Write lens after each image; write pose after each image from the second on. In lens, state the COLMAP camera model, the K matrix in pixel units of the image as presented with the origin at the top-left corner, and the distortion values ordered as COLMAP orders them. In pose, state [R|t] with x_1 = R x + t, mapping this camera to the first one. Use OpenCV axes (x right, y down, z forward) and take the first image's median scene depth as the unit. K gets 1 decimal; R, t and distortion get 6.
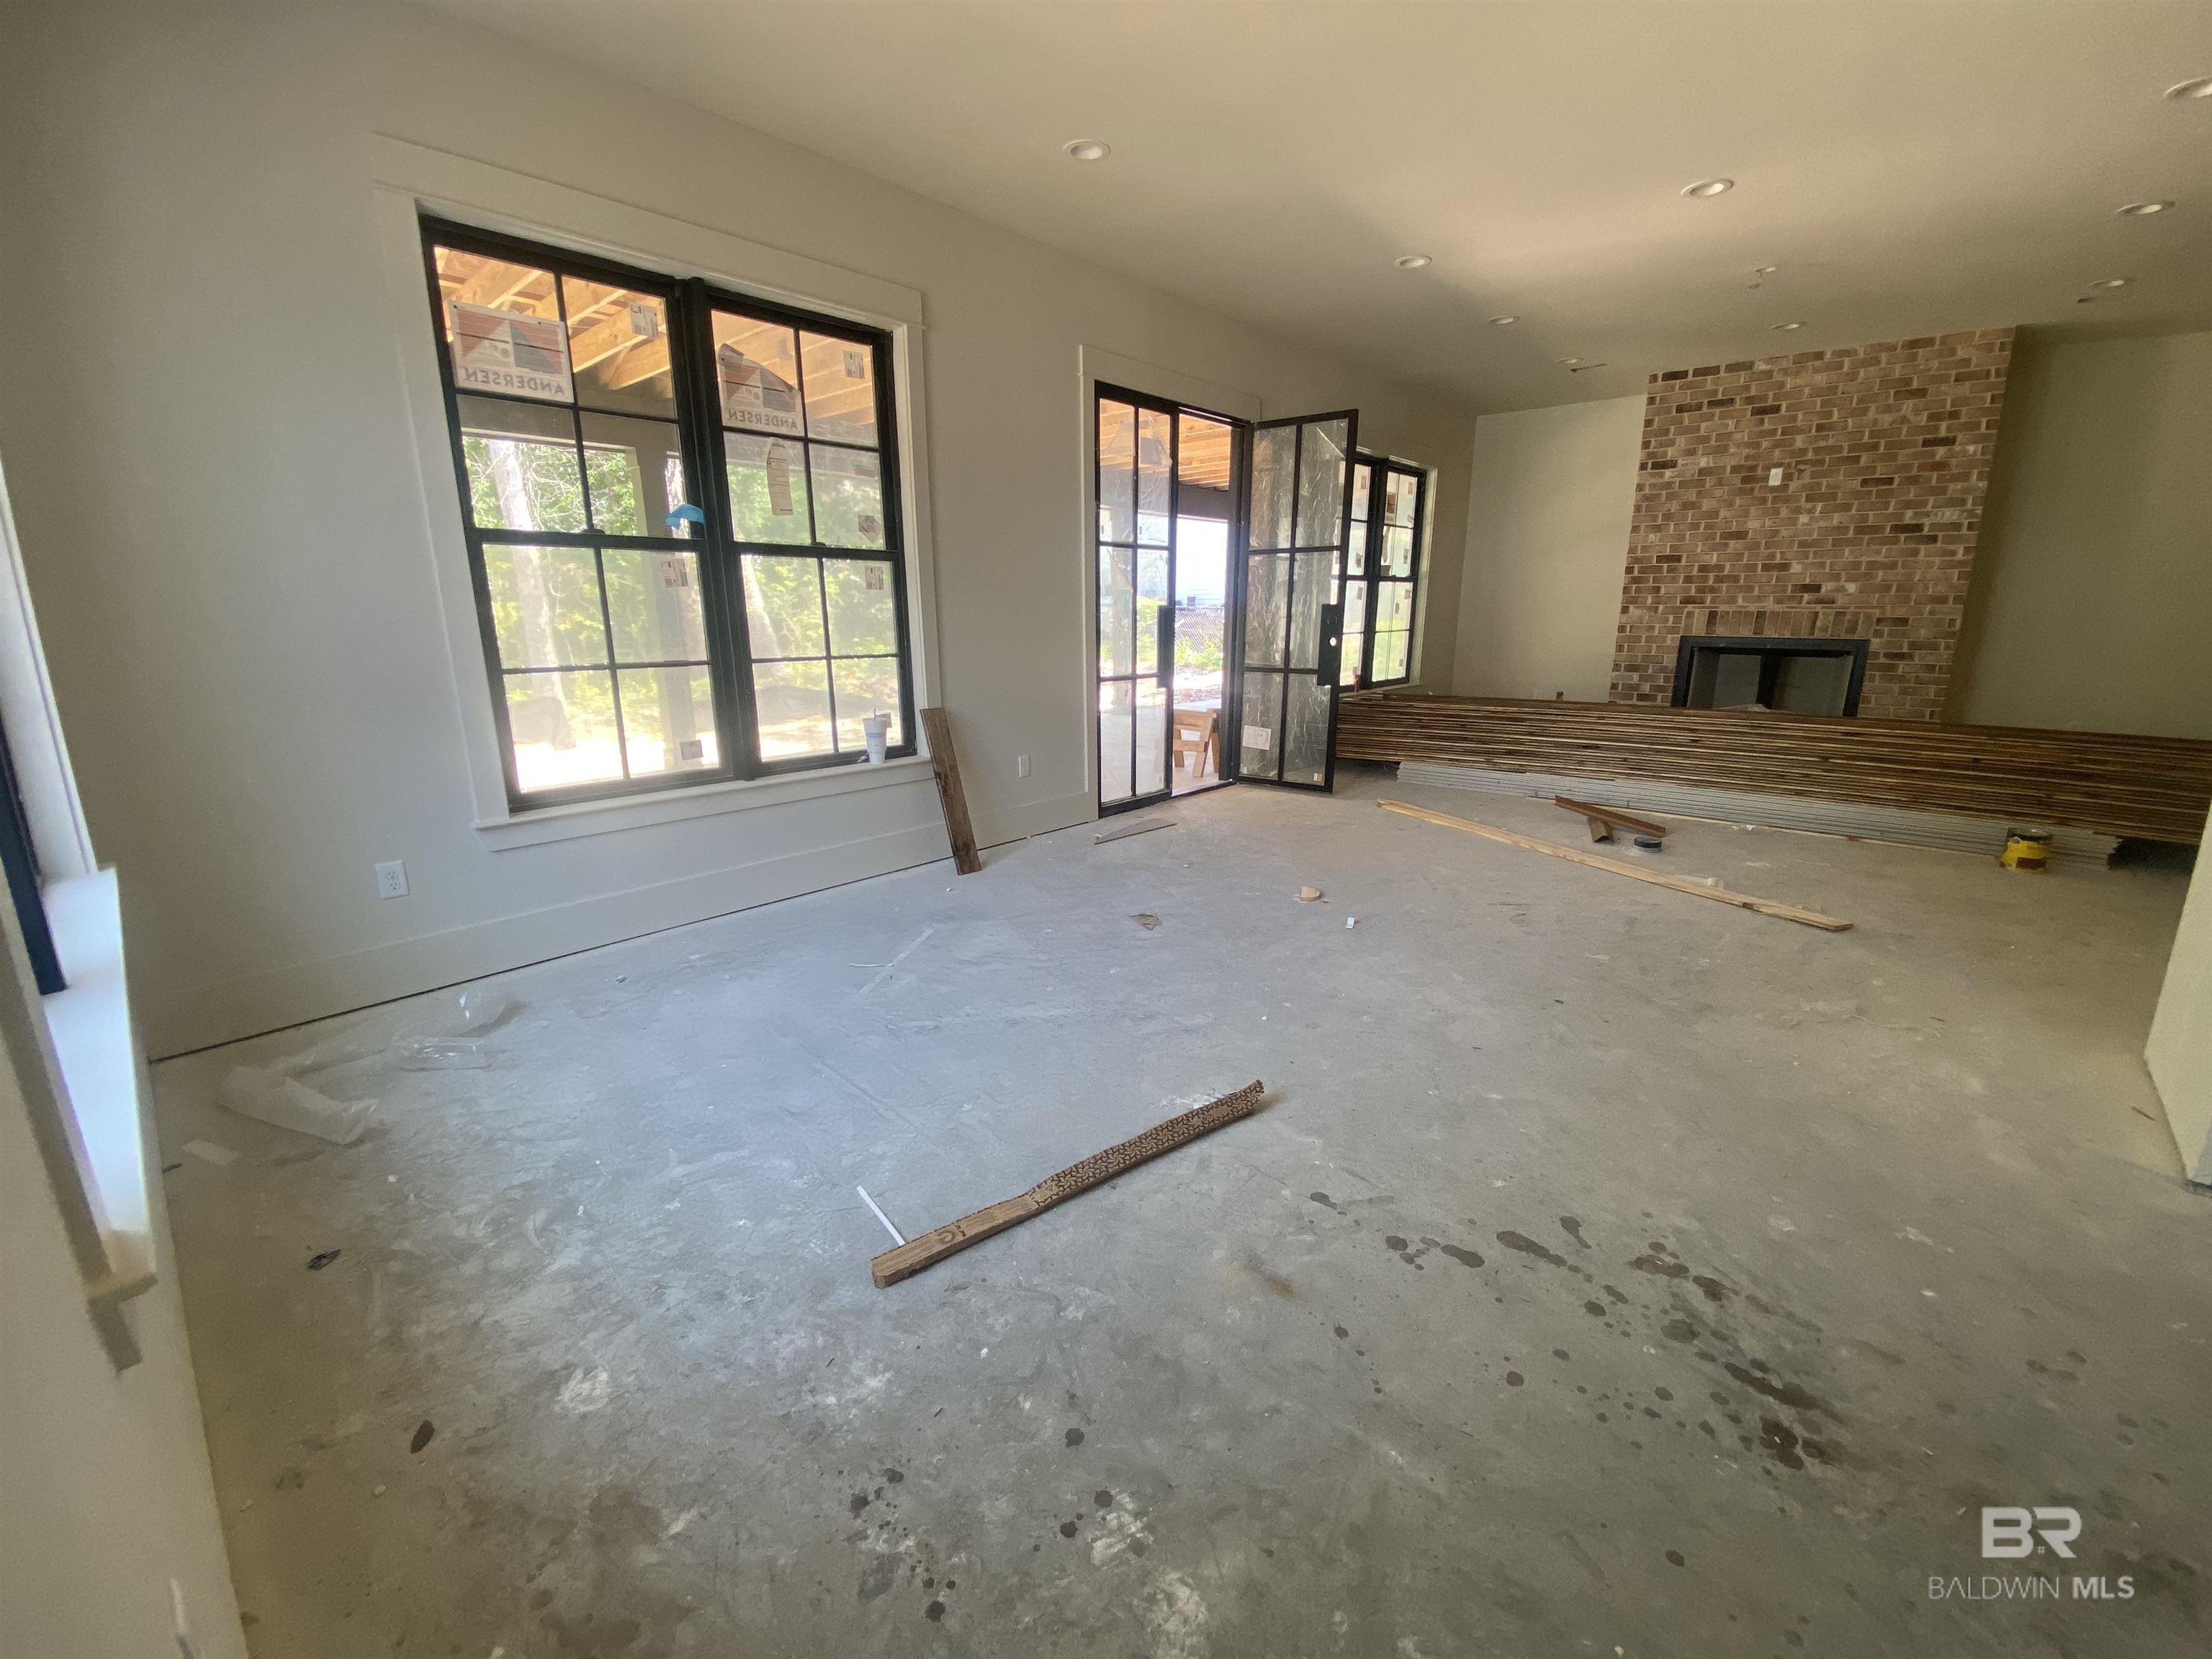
lens RADIAL K [[937.2, 0, 1106.0], [0, 937.2, 829.5], [0, 0, 1]] dist [0.019378, -0.000016]
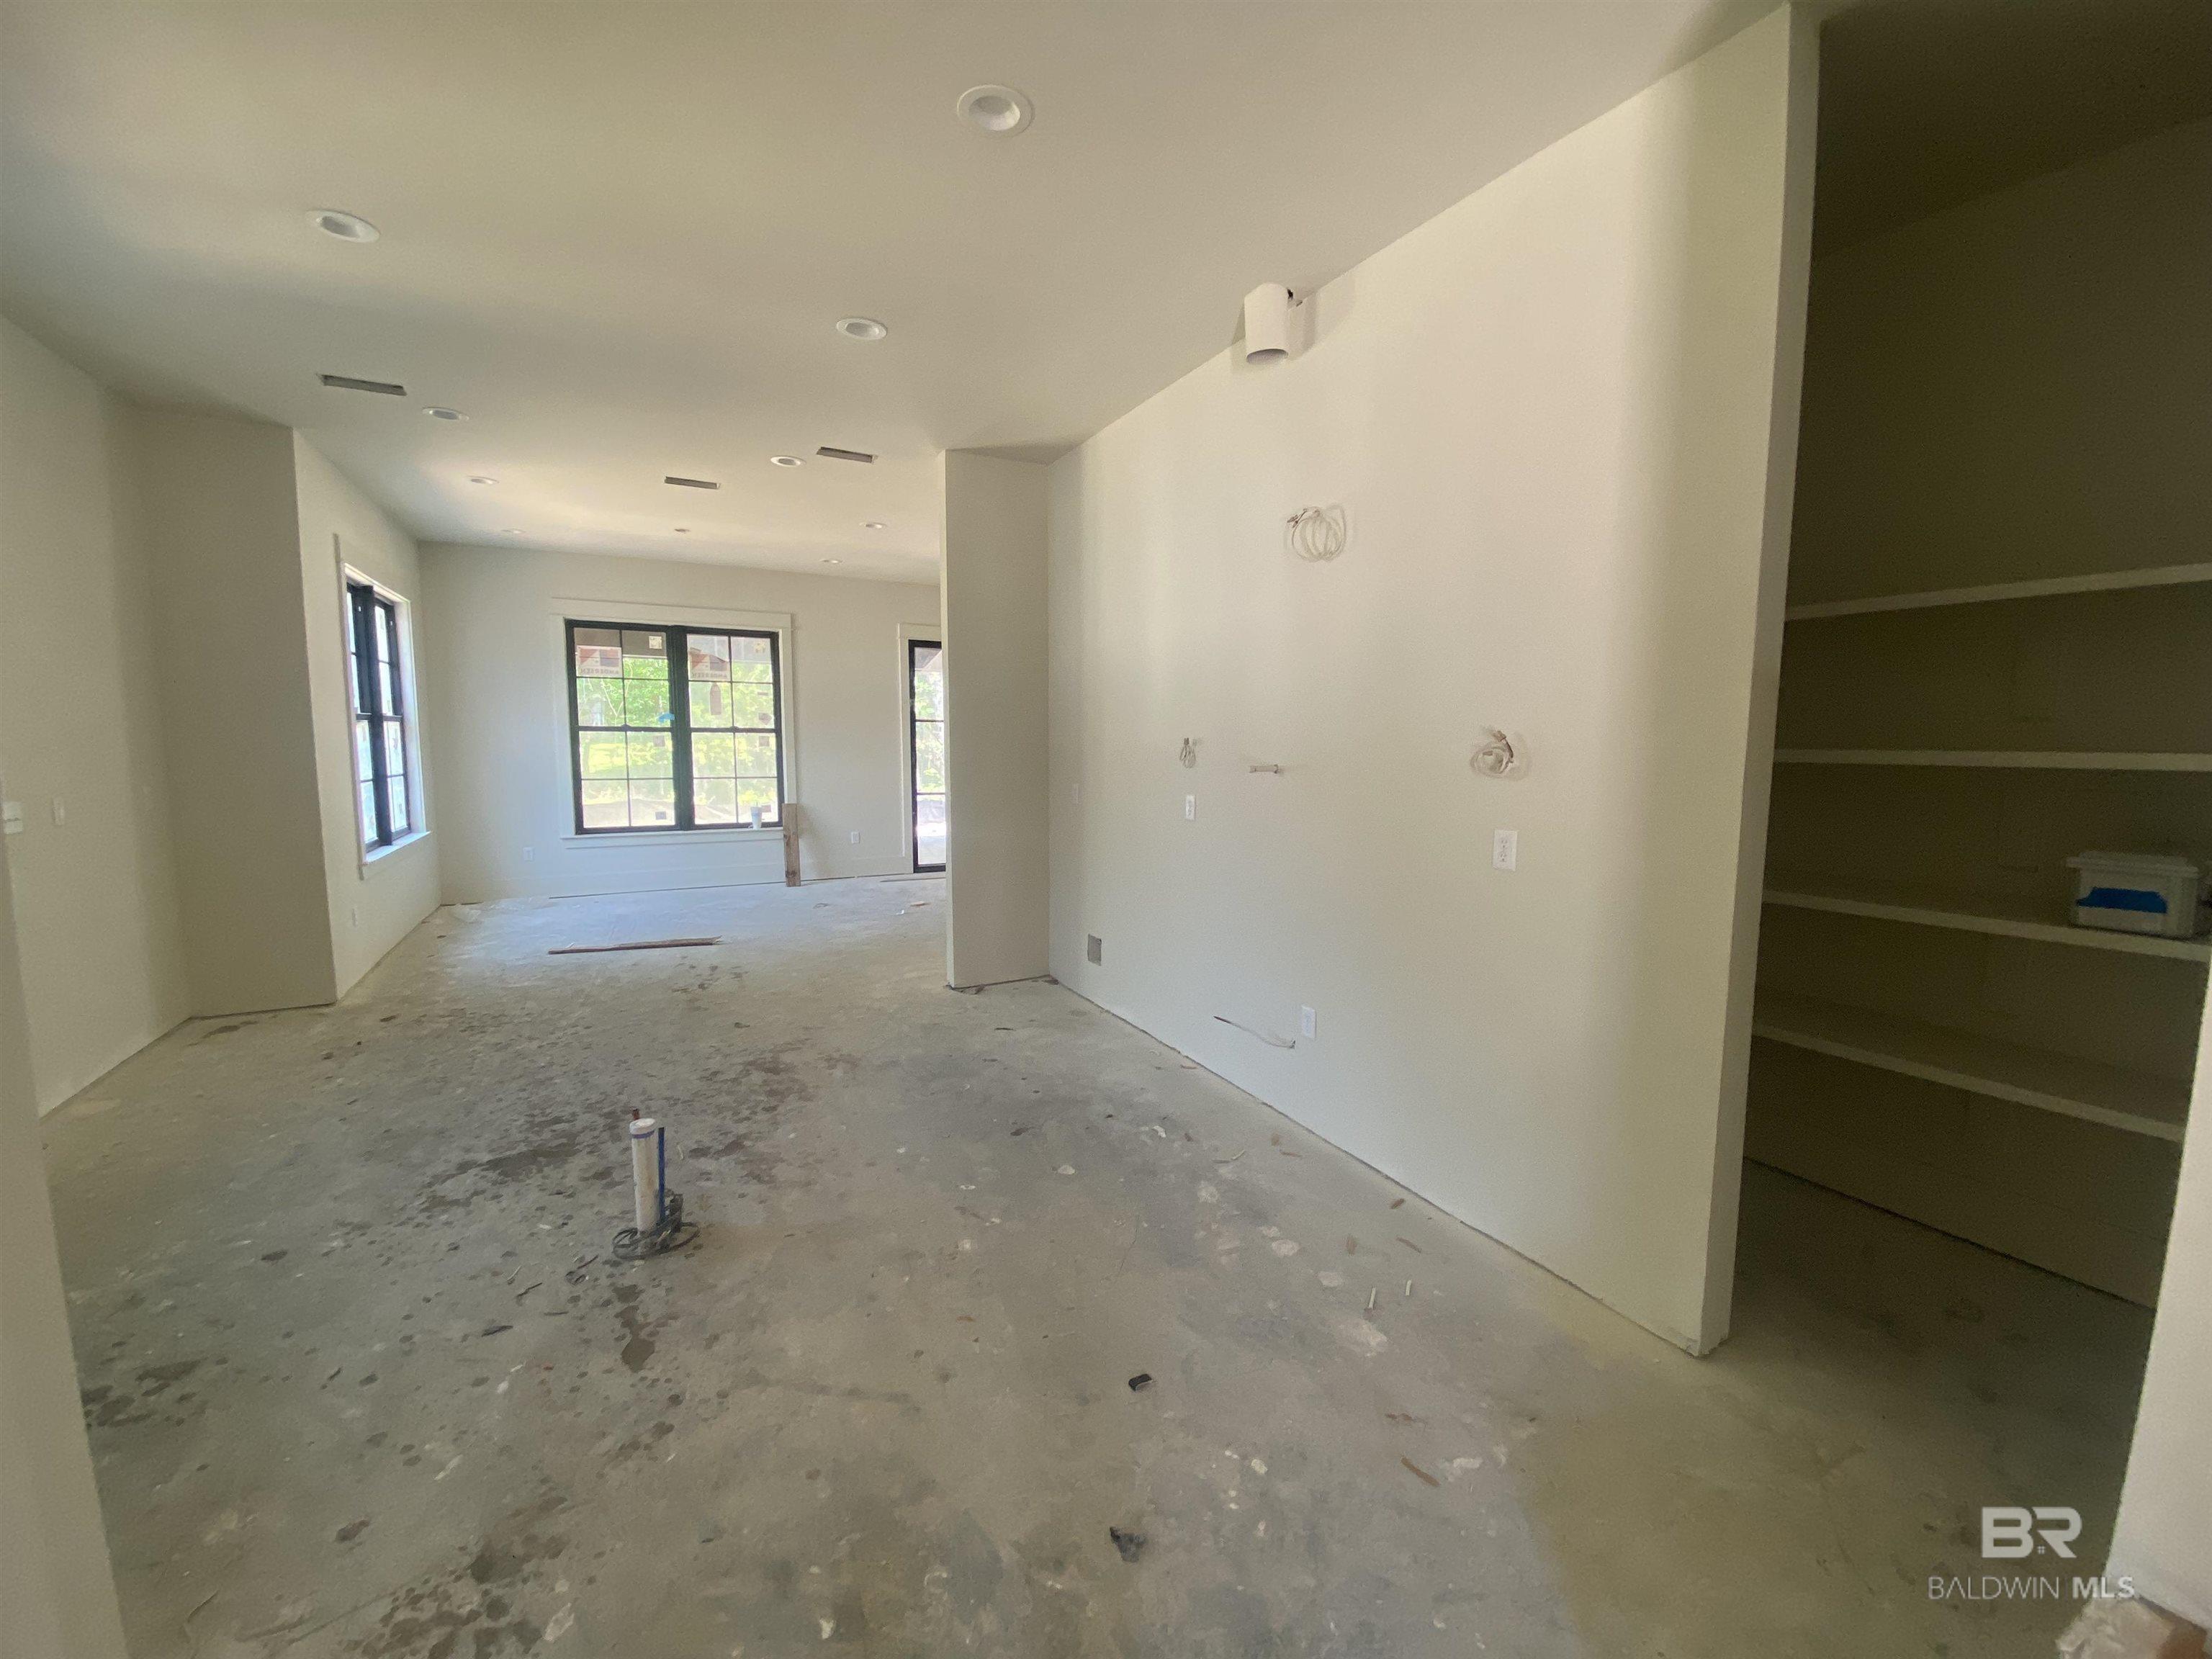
lens RADIAL K [[885.0, 0, 1106.0], [0, 885.0, 829.5], [0, 0, 1]] dist [0.000911, 0.000028]
pose [[0.949259, 0.046534, -0.311033, 1.175261], [-0.086491, 0.989485, -0.115927, 0.096256], [0.302368, 0.136946, 0.943302, -0.650848]]
